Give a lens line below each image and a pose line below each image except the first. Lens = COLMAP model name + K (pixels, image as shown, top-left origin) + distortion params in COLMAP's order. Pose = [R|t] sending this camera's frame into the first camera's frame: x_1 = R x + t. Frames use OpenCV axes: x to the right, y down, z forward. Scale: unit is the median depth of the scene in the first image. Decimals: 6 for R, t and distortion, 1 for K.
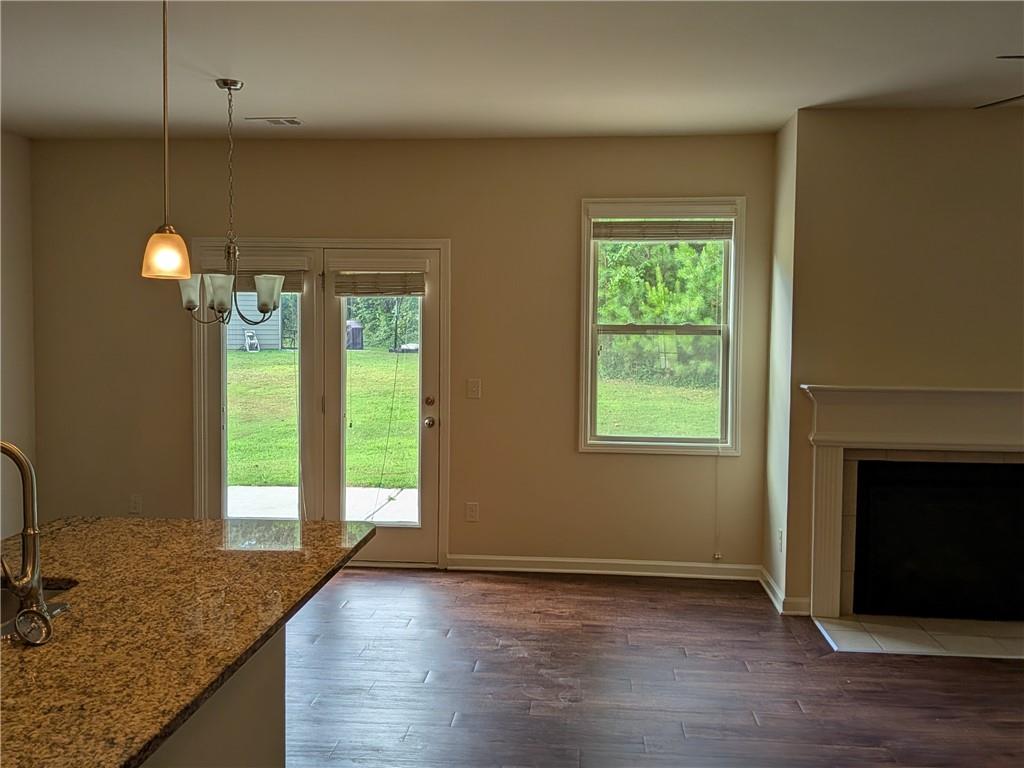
lens RADIAL K [[970.9, 0, 501.0], [0, 970.9, 377.3], [0, 0, 1]] dist [0.056384, 0.000000]
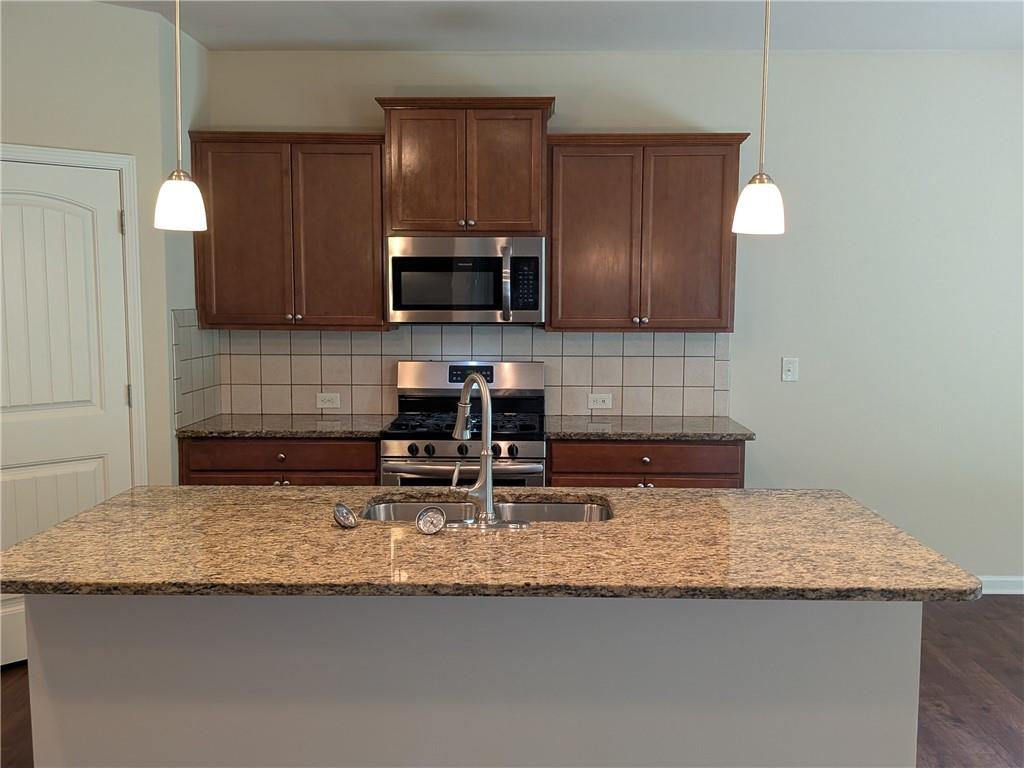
lens RADIAL K [[970.9, 0, 523.1], [0, 970.9, 400.0], [0, 0, 1]] dist [0.056384, 0.000000]
pose [[0.083162, 0.100983, -0.991406, 0.268302], [-0.059496, 0.993581, 0.096213, -0.010540], [0.994758, 0.050983, 0.088636, 0.348003]]
